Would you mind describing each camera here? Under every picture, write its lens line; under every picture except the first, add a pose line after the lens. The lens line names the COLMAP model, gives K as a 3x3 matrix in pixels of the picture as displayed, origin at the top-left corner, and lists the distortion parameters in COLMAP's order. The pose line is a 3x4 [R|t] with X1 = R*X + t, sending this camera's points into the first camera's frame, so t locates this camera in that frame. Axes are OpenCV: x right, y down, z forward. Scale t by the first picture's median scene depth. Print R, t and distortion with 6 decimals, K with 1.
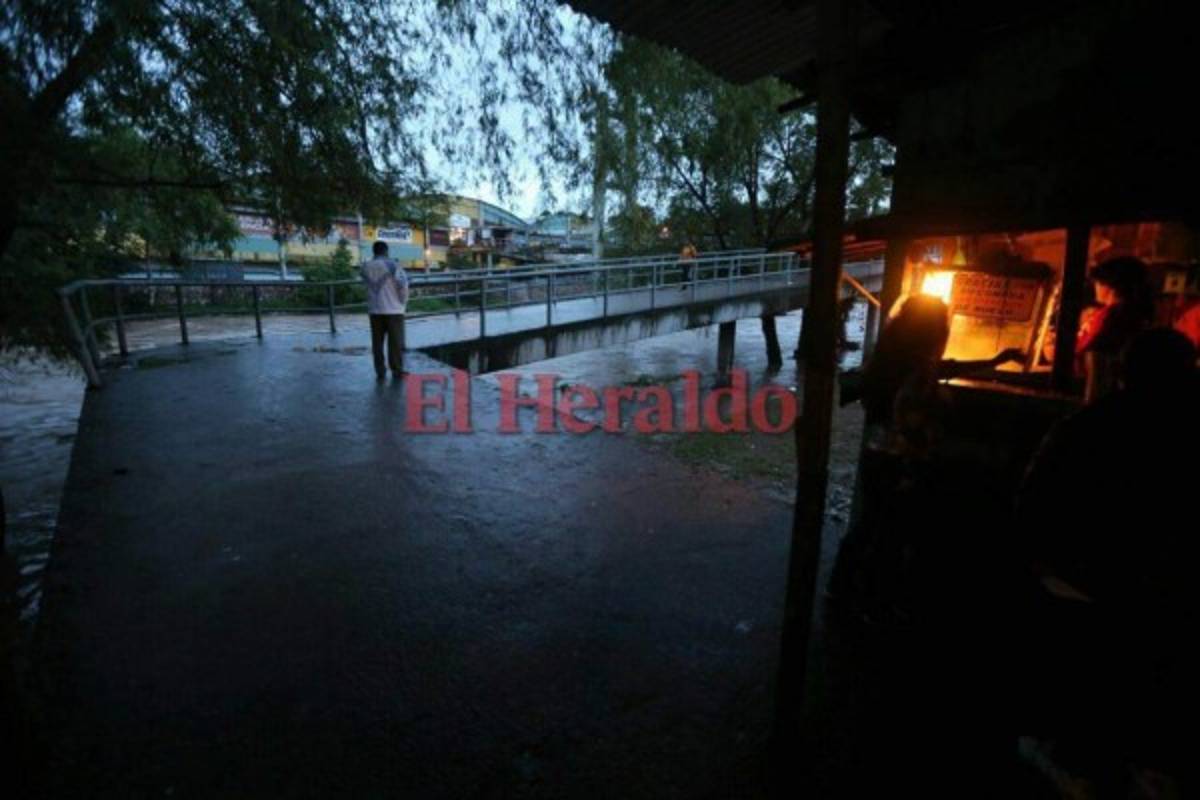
lens RADIAL K [[540.8, 0, 599.5], [0, 540.8, 392.5], [0, 0, 1]] dist [-0.046744, 0.016390]
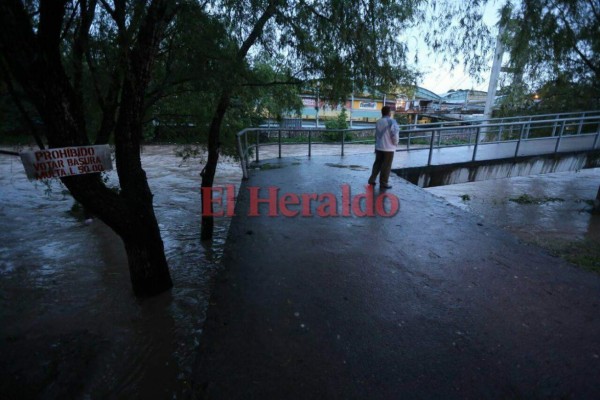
lens RADIAL K [[270.4, 0, 299.8], [0, 270.4, 196.2], [0, 0, 1]] dist [-0.046744, 0.016390]
pose [[0.834191, 0.135809, -0.534491, -0.080881], [-0.113530, 0.990734, 0.074548, -0.021638], [0.539663, -0.001507, 0.841880, 0.088449]]
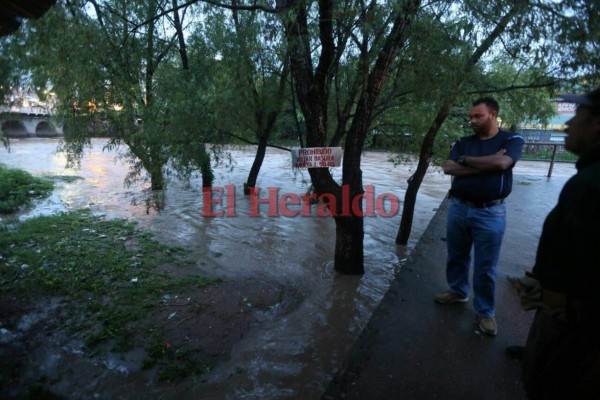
lens RADIAL K [[270.4, 0, 299.8], [0, 270.4, 196.2], [0, 0, 1]] dist [-0.046744, 0.016390]
pose [[0.238866, 0.215406, -0.946860, -0.046082], [-0.213682, 0.962845, 0.165137, -0.014886], [0.947250, 0.162882, 0.276019, 0.064741]]
